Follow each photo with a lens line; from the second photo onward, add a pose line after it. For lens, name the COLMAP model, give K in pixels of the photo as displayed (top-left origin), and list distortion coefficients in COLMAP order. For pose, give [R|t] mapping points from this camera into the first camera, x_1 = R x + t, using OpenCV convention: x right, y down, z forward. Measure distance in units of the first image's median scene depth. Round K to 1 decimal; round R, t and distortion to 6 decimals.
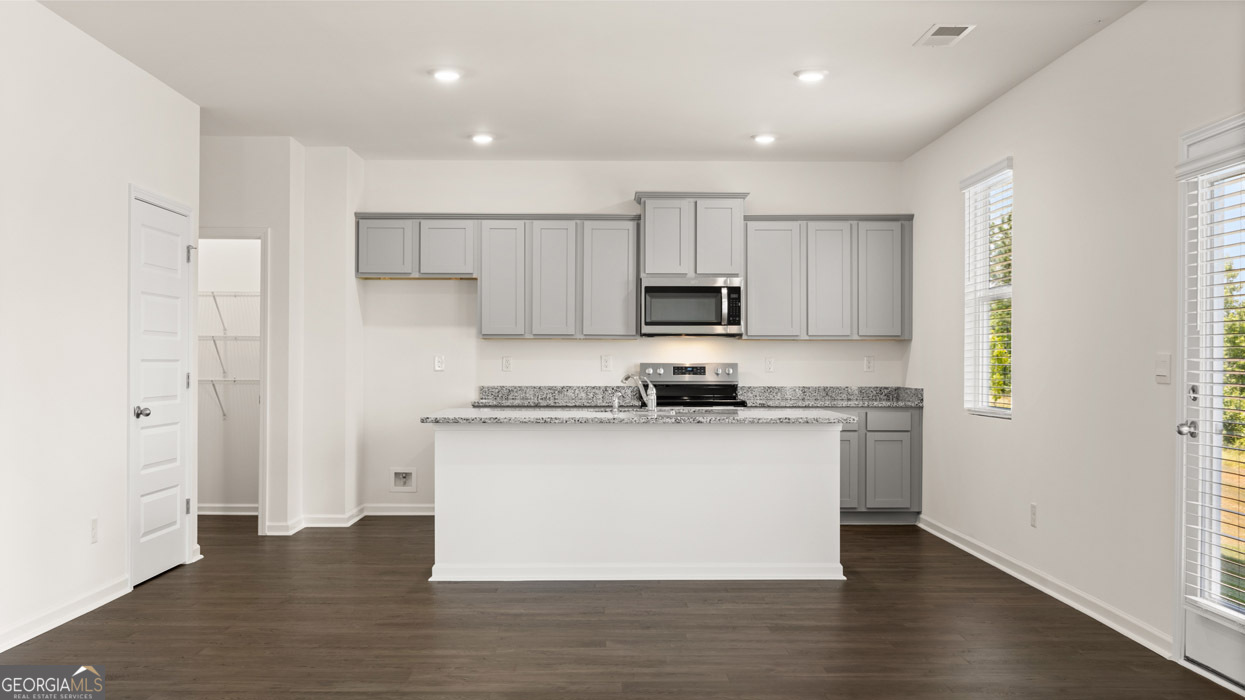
lens RADIAL K [[1194.7, 0, 615.5], [0, 1194.7, 353.8], [0, 0, 1]] dist [0.002287, 0.002407]
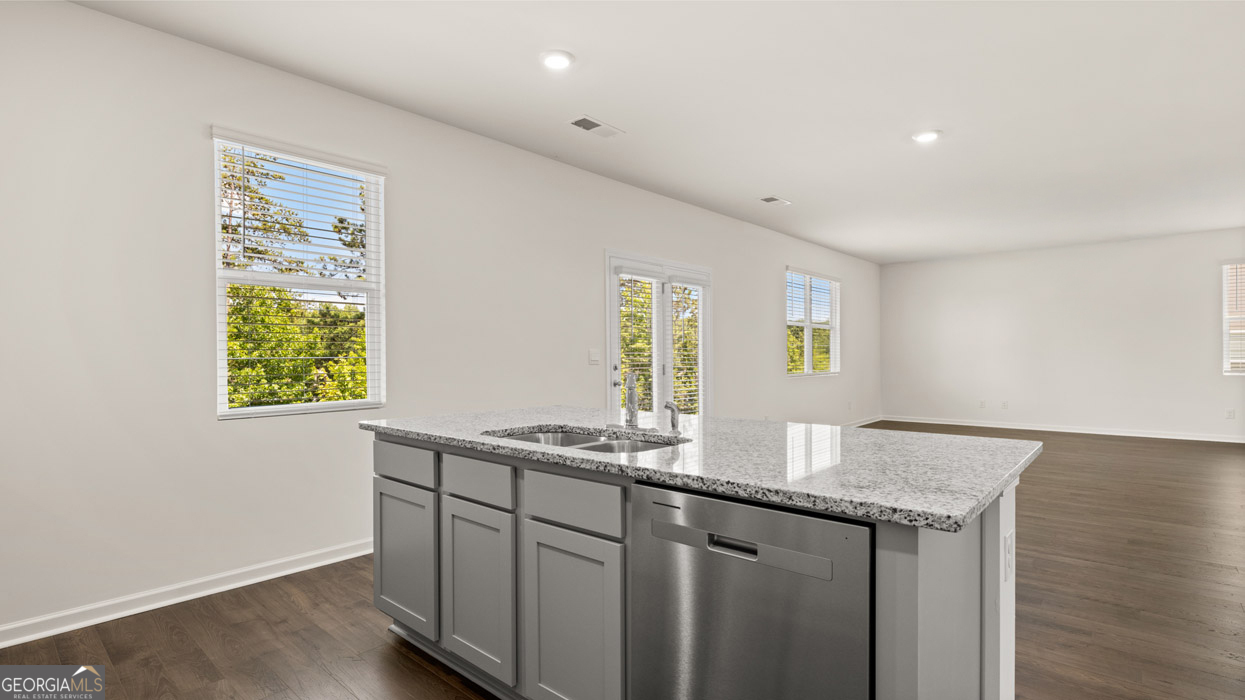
lens RADIAL K [[597.5, 0, 620.0], [0, 597.5, 357.5], [0, 0, 1]] dist [-0.003387, 0.000549]
pose [[-0.743272, 0.000623, 0.668989, -0.144093], [0.000139, 1.000000, -0.000776, 0.007207], [-0.668989, -0.000484, -0.743272, 0.953313]]
